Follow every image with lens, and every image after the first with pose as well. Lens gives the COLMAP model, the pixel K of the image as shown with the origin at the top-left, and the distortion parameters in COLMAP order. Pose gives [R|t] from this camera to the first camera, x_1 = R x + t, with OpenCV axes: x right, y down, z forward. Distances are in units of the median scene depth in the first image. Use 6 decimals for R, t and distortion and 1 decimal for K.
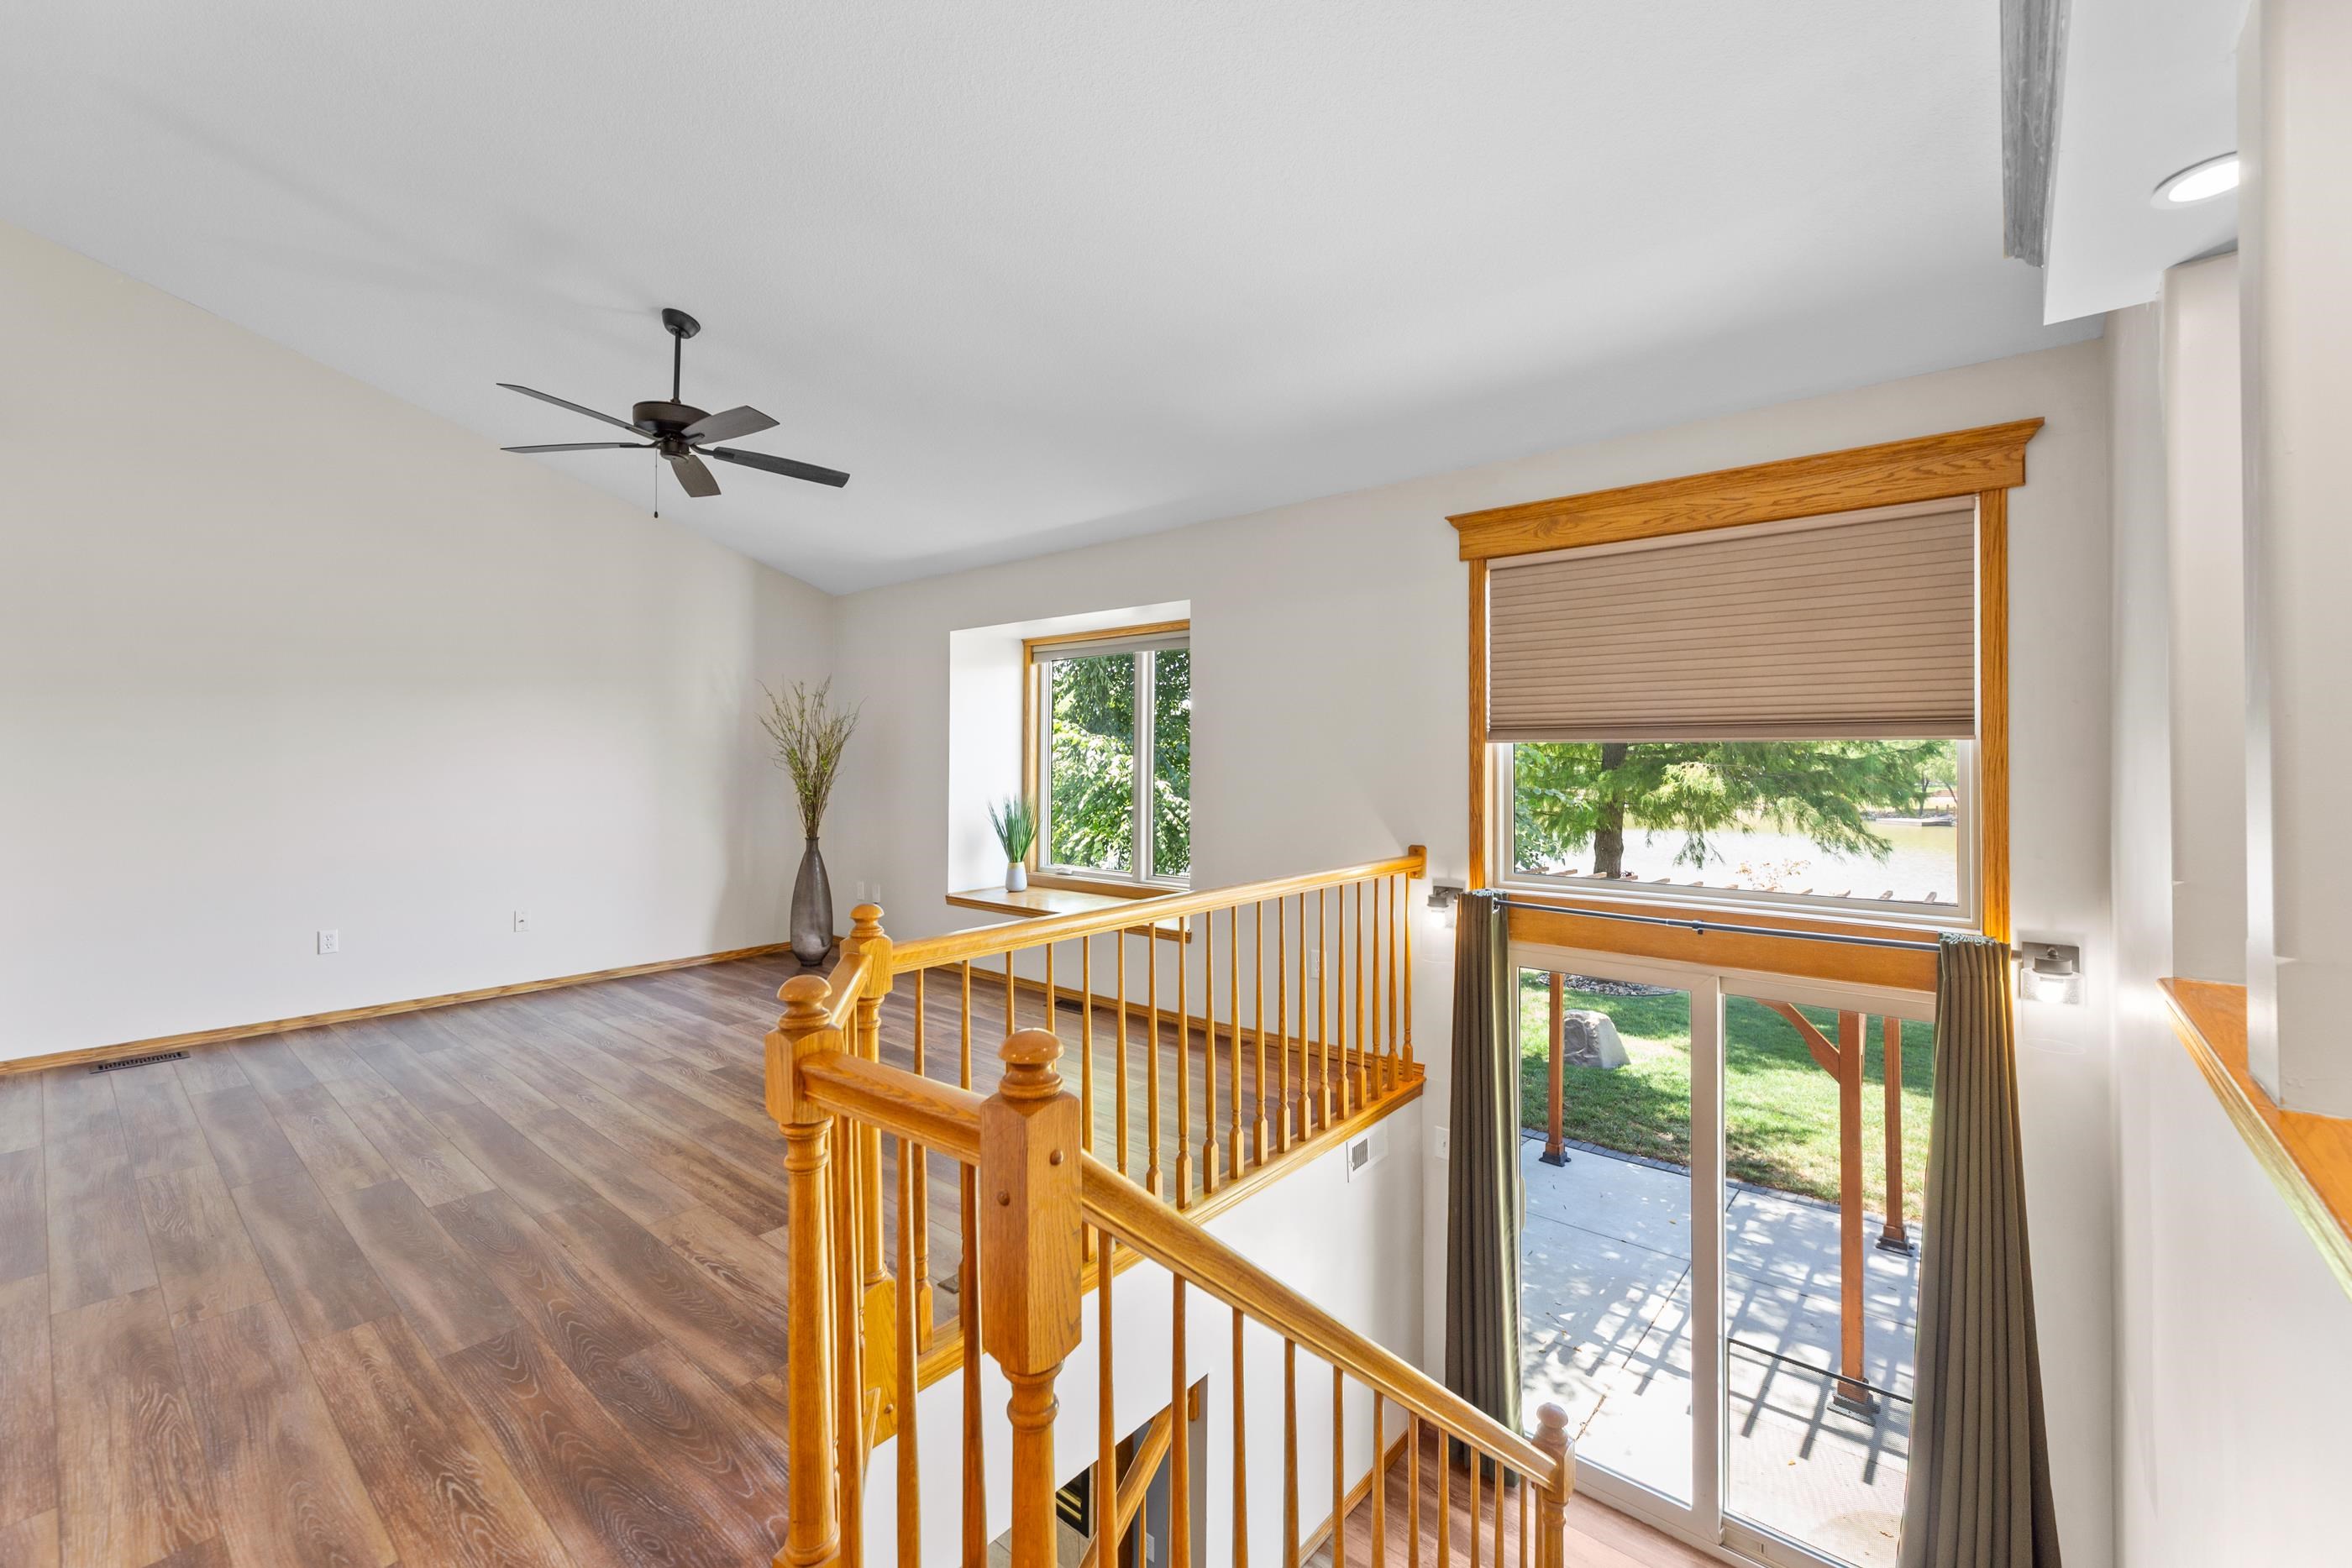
lens RADIAL K [[963.2, 0, 1175.4], [0, 963.2, 767.8], [0, 0, 1]] dist [-0.004865, 0.000828]
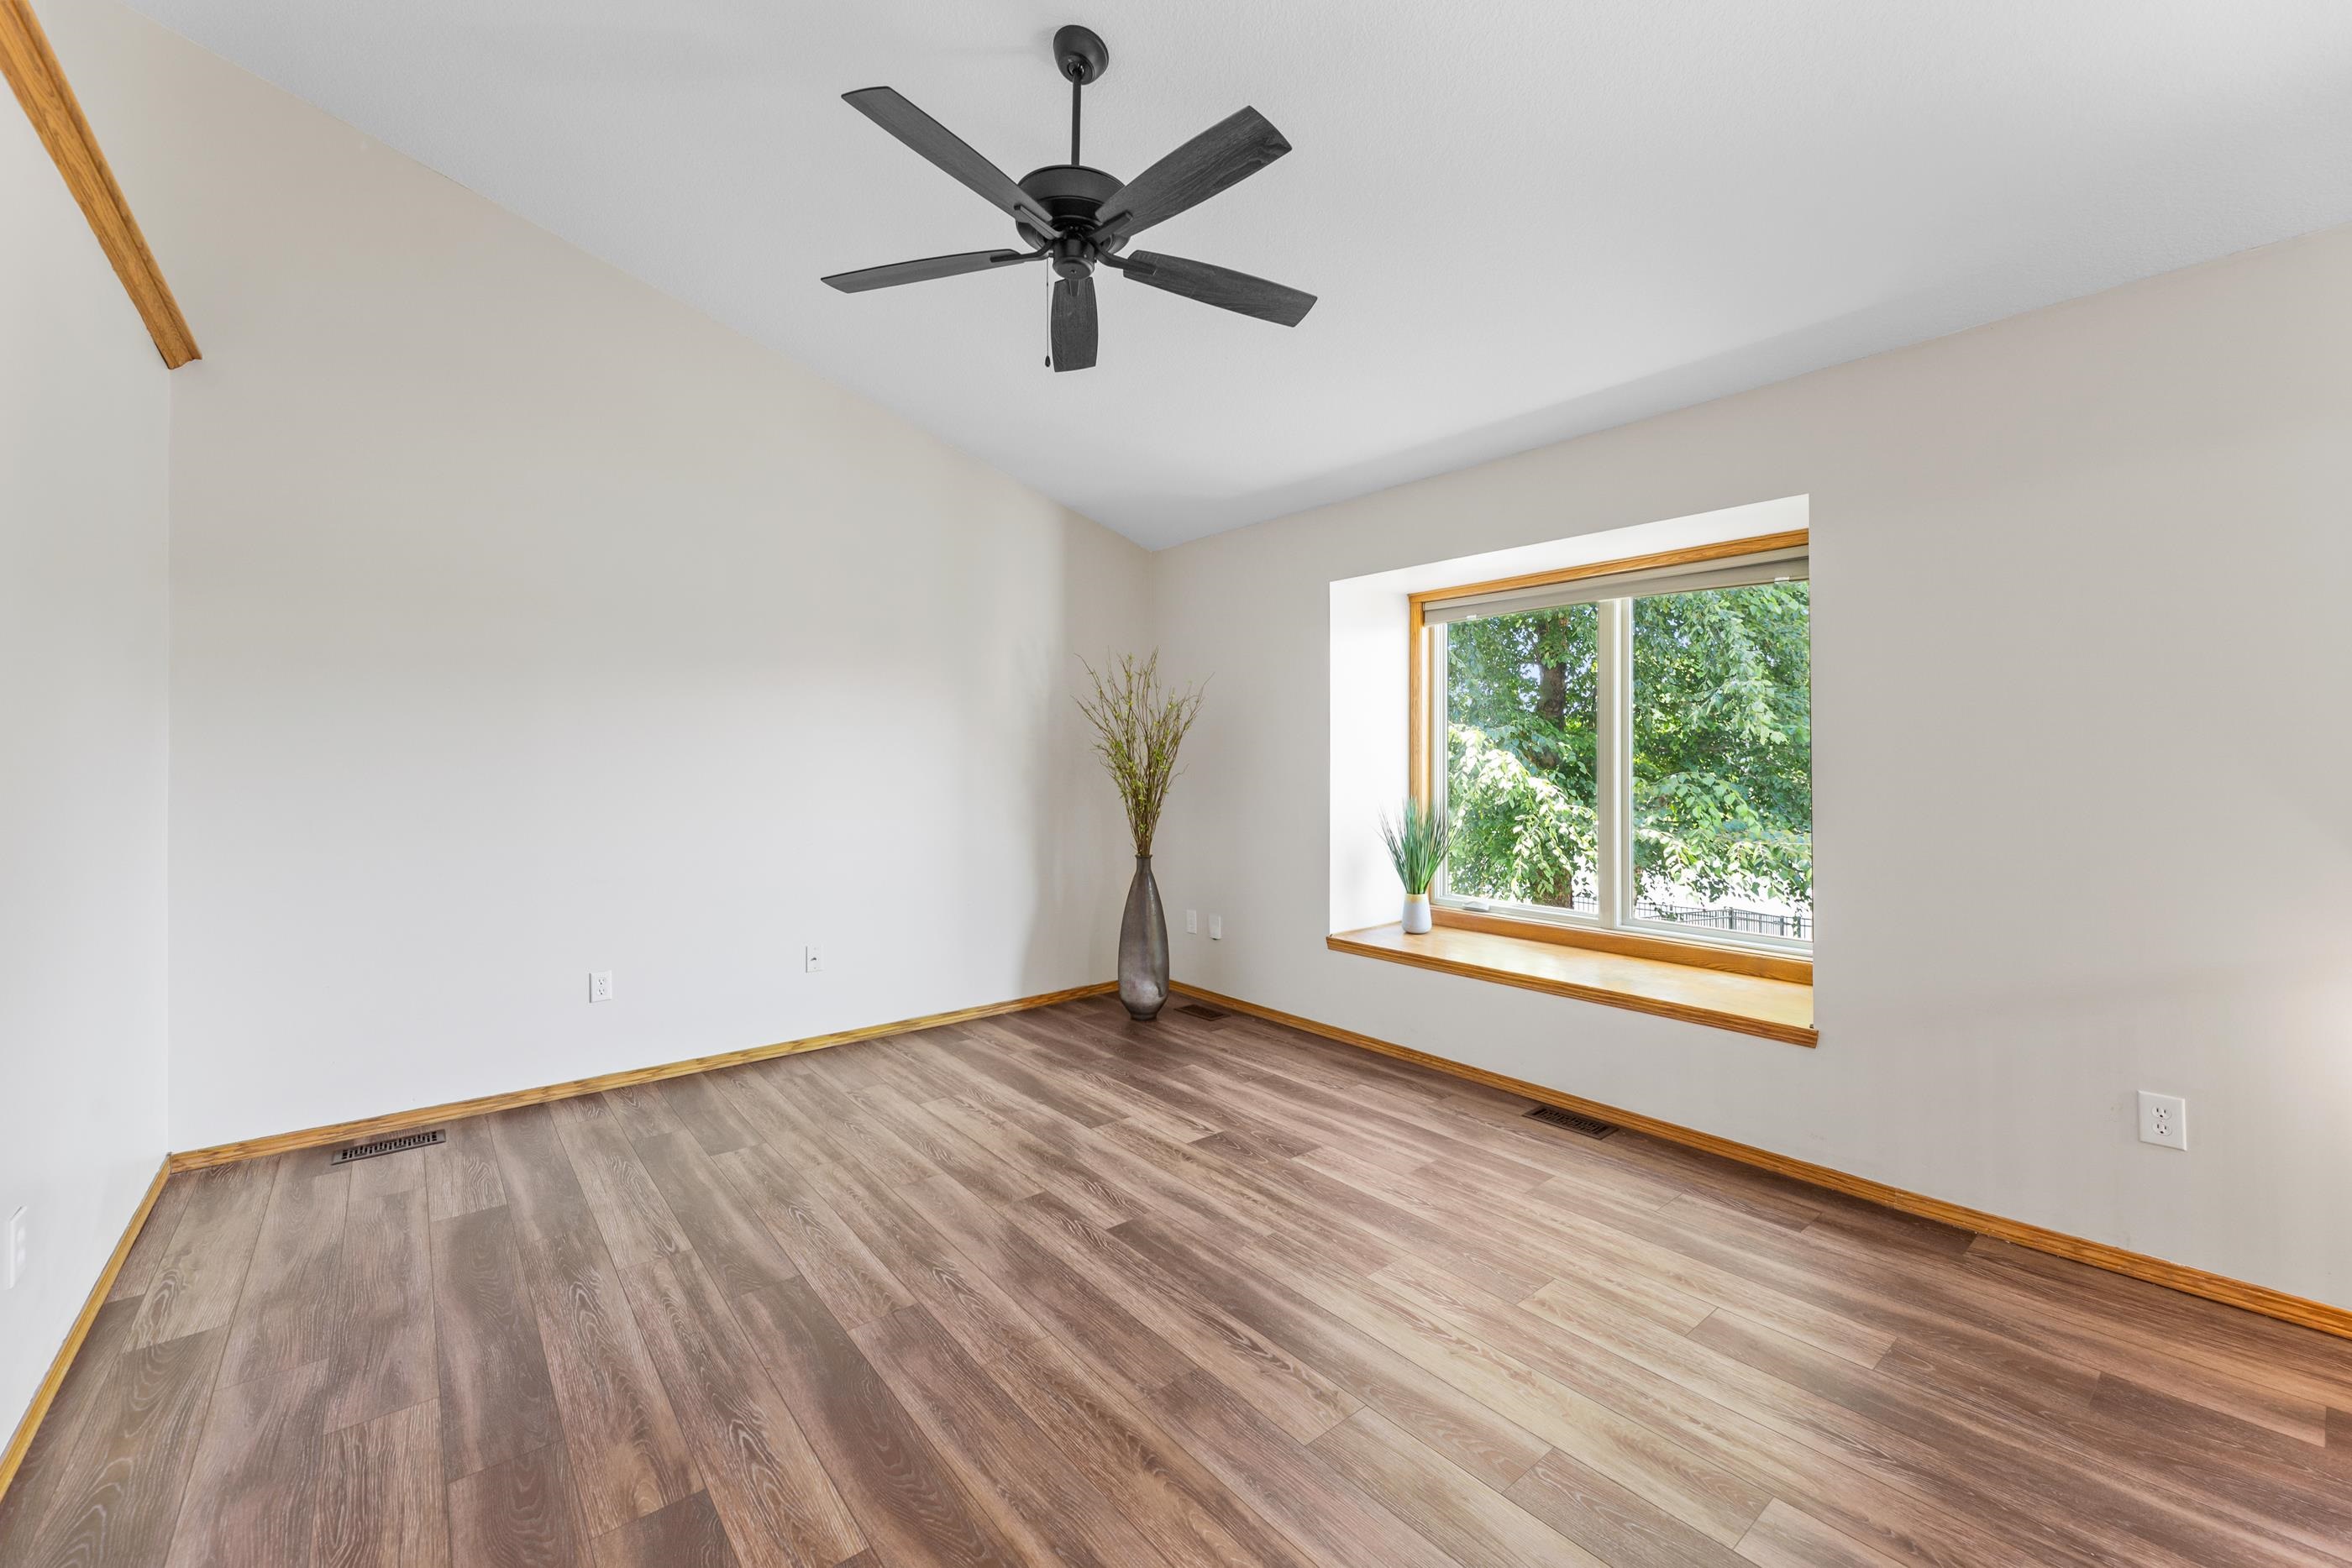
lens RADIAL K [[963.2, 0, 1179.3], [0, 963.2, 783.2], [0, 0, 1]] dist [-0.004865, 0.000828]
pose [[0.982528, 0.001921, -0.186107, -0.253797], [0.001545, 0.999828, 0.018479, -0.000801], [0.186110, -0.018443, 0.982356, 0.298352]]
